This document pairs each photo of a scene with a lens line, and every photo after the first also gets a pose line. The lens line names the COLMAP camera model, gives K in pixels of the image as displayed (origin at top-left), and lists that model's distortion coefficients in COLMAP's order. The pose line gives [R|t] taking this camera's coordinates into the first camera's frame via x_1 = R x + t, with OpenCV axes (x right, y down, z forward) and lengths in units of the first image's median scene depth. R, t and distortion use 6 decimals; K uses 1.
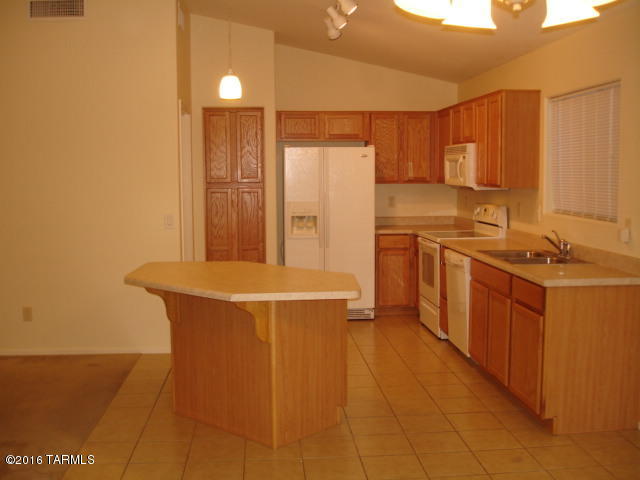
lens RADIAL K [[726.8, 0, 331.3], [0, 726.8, 239.2], [0, 0, 1]] dist [-0.086156, -0.022288]
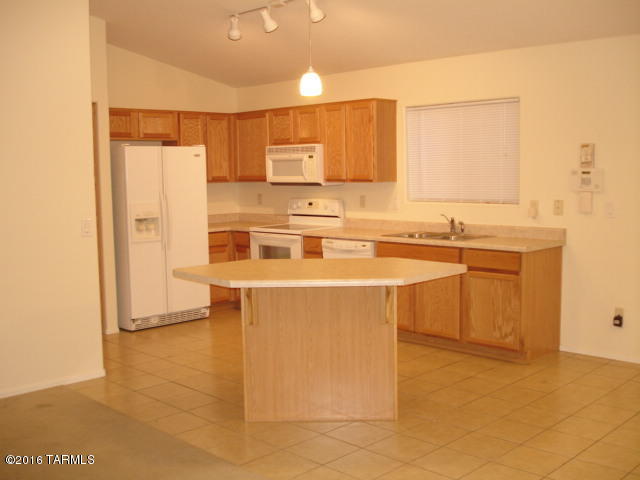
lens RADIAL K [[726.8, 0, 331.3], [0, 726.8, 239.2], [0, 0, 1]] dist [-0.086156, -0.022288]
pose [[0.759775, -0.068805, 0.646535, -0.464702], [0.072666, 0.997141, 0.020724, -0.006471], [-0.646112, 0.031236, 0.762603, 0.119812]]
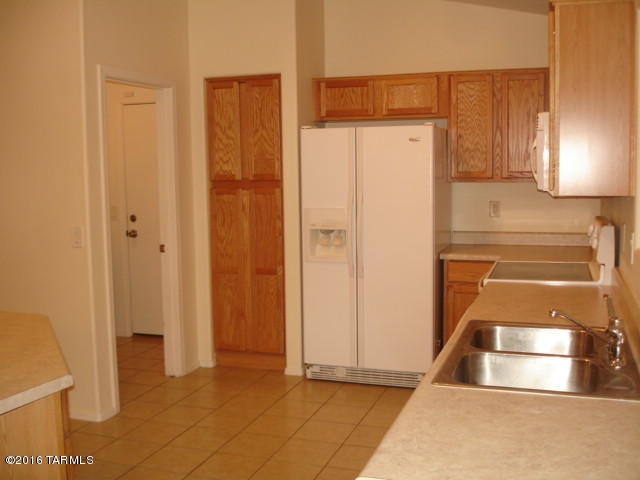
lens RADIAL K [[726.8, 0, 331.3], [0, 726.8, 239.2], [0, 0, 1]] dist [-0.086156, -0.022288]
pose [[0.919010, 0.034552, -0.392716, 0.230508], [-0.027653, 0.999348, 0.023213, -0.038725], [0.393262, -0.010474, 0.919367, 0.371667]]
